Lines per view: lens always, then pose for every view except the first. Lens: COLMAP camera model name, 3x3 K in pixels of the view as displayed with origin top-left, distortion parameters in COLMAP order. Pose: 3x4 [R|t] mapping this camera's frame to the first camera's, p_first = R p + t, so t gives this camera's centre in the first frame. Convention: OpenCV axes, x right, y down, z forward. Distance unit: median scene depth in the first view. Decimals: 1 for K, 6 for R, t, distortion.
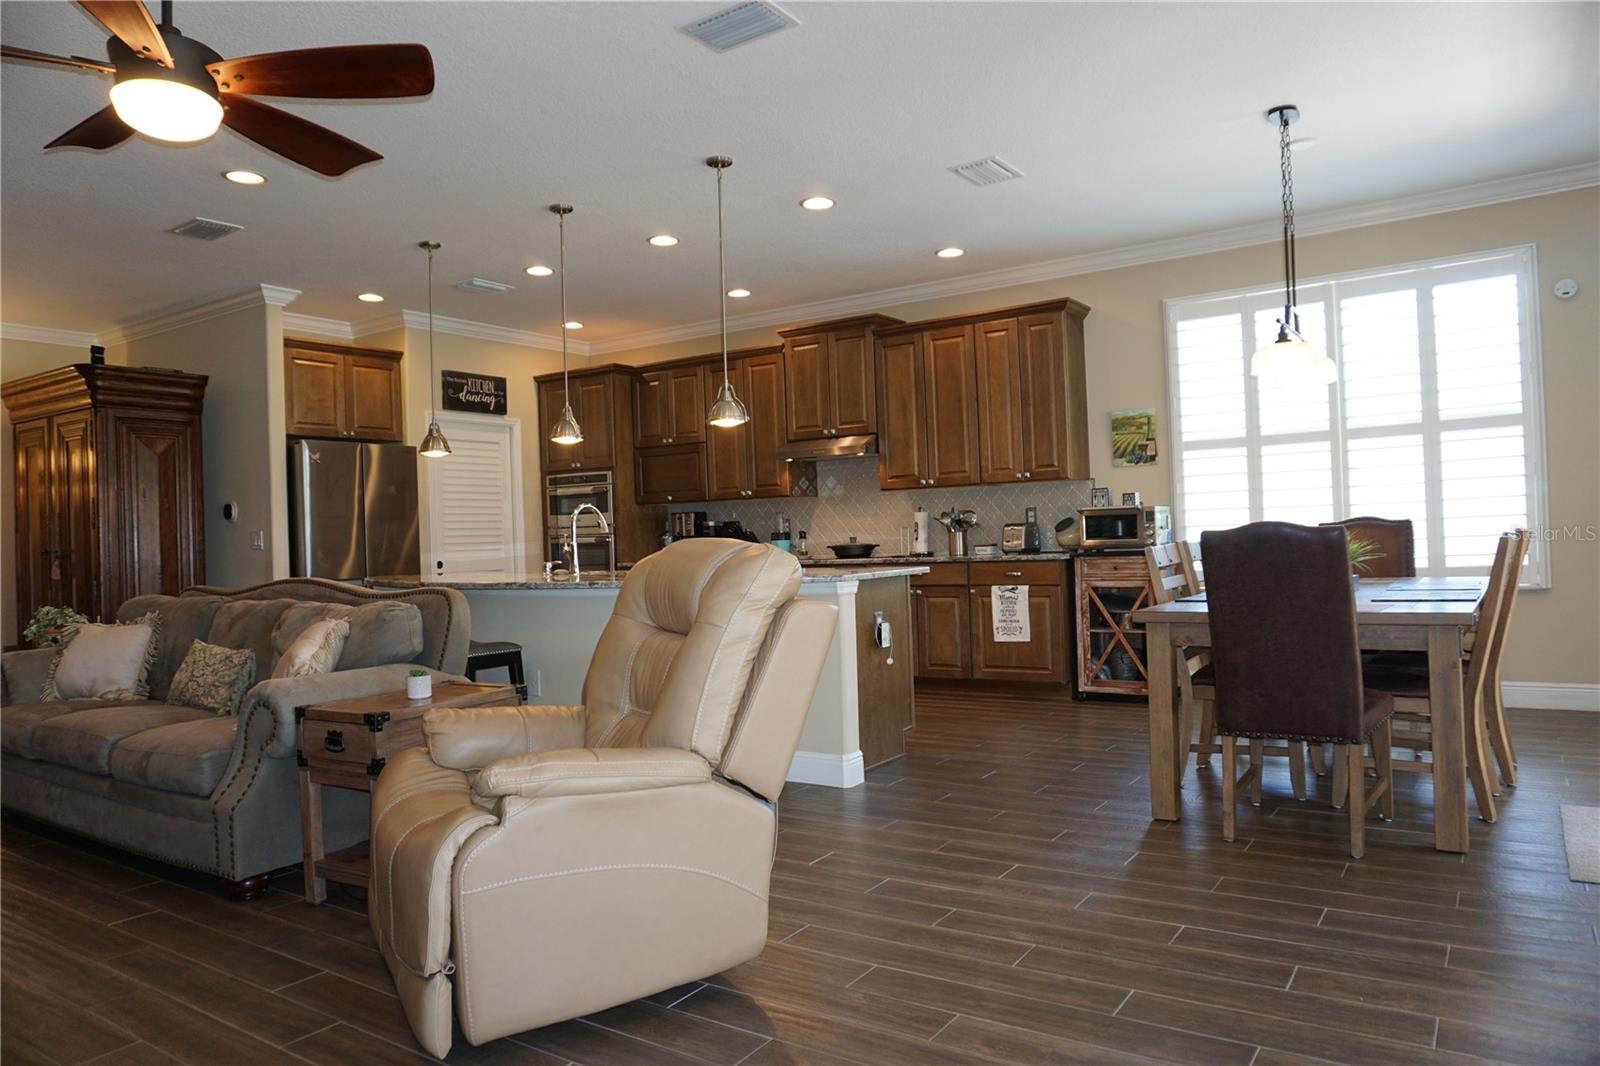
lens RADIAL K [[1066.6, 0, 796.0], [0, 1066.6, 533.0], [0, 0, 1]] dist [-0.058064, 0.049236]
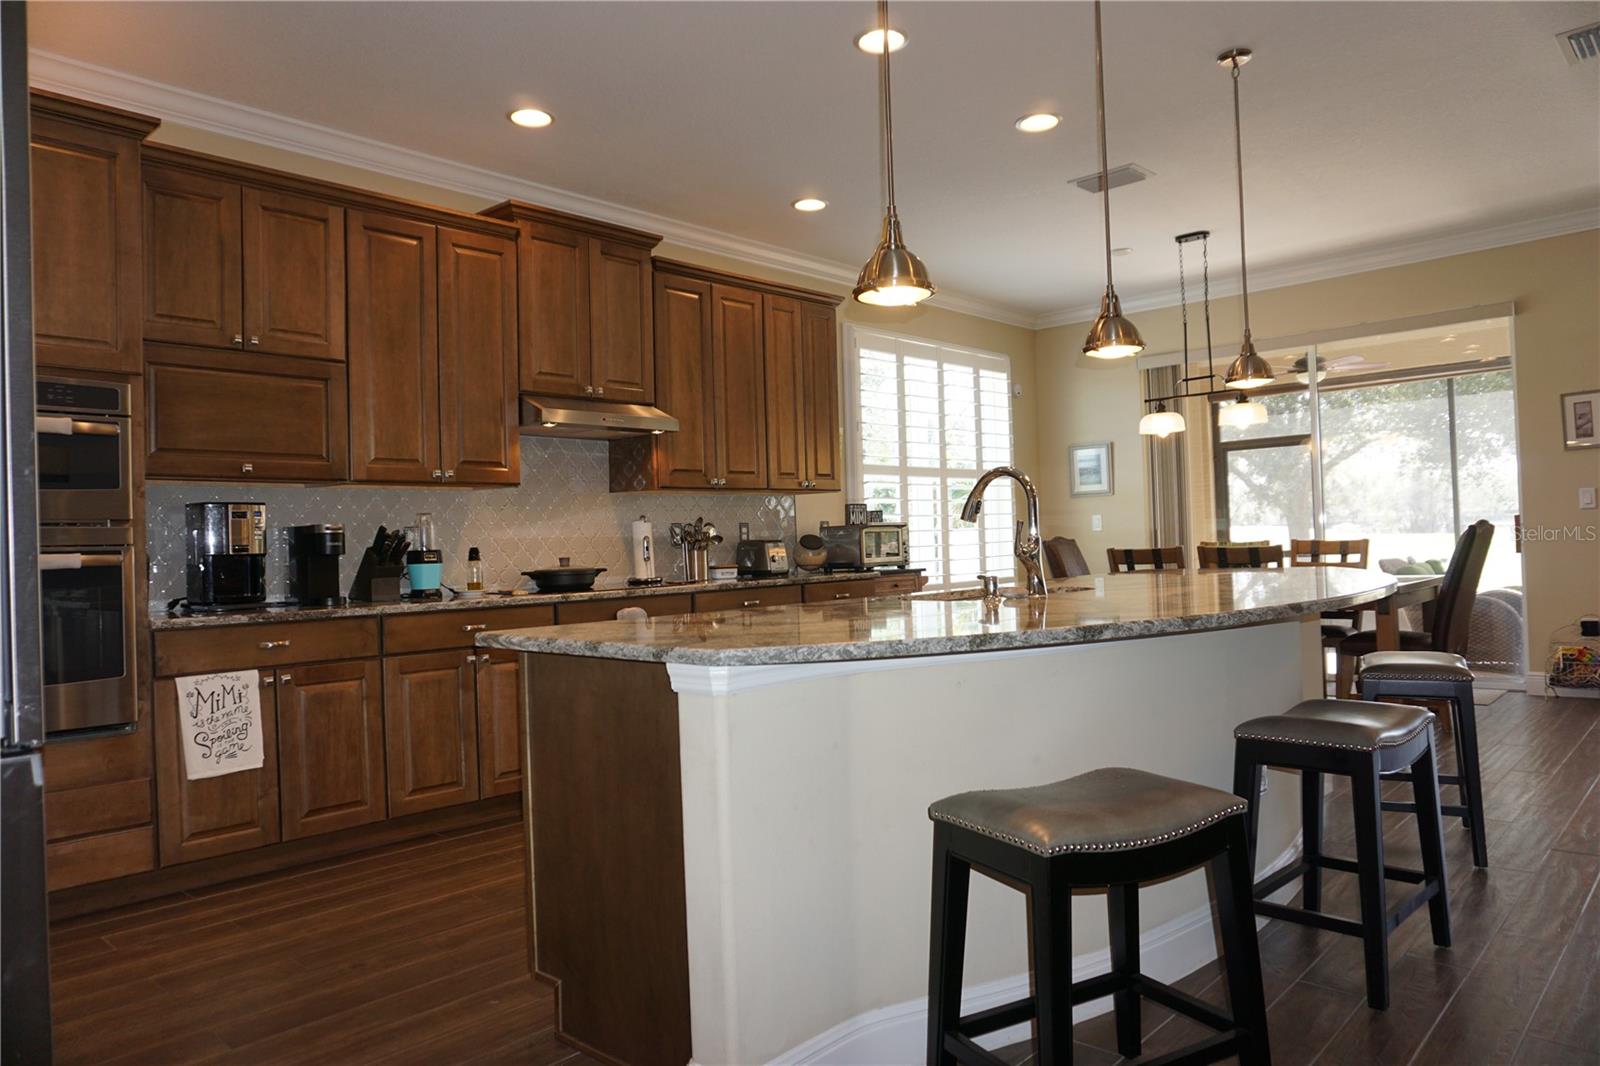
lens RADIAL K [[1066.6, 0, 796.0], [0, 1066.6, 533.0], [0, 0, 1]] dist [-0.058064, 0.049236]
pose [[0.150365, 0.040992, 0.987780, -0.647132], [0.023026, 0.998724, -0.044951, 0.024471], [-0.988362, 0.029504, 0.149229, 0.885331]]
